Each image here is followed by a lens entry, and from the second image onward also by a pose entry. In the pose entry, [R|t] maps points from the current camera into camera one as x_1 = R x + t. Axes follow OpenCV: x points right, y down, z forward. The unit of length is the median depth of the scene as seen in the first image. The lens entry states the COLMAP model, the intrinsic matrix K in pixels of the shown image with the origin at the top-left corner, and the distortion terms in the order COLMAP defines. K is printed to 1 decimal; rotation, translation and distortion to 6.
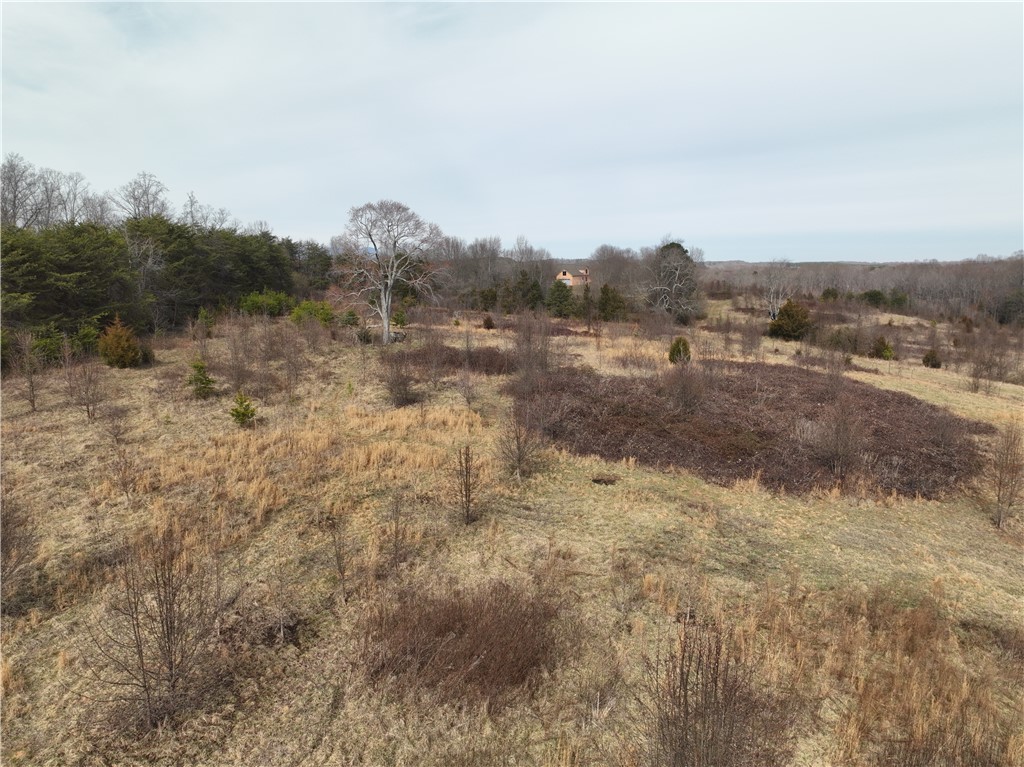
lens RADIAL K [[714.2, 0, 511.8], [0, 714.2, 383.2], [0, 0, 1]] dist [-0.001610, 0.019811]
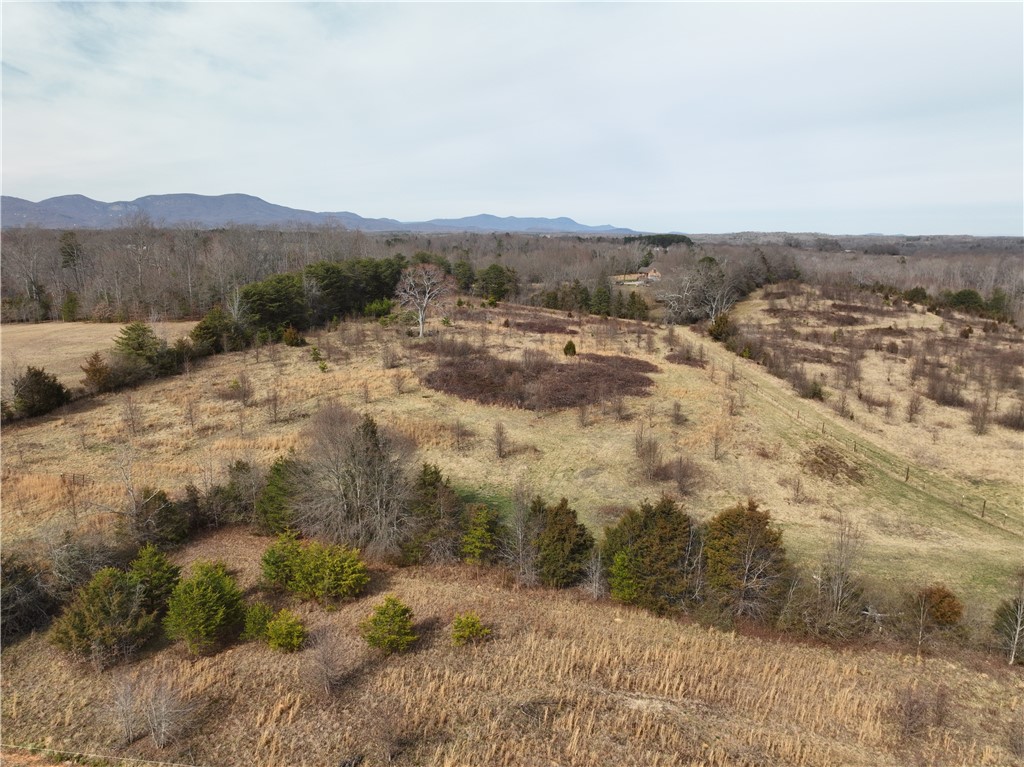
lens RADIAL K [[714.2, 0, 516.0], [0, 714.2, 380.4], [0, 0, 1]] dist [-0.001610, 0.019811]
pose [[0.965784, 0.059581, -0.252411, 0.768399], [-0.050215, 0.997795, 0.043392, -0.047642], [0.254440, -0.029232, 0.966647, -1.089455]]
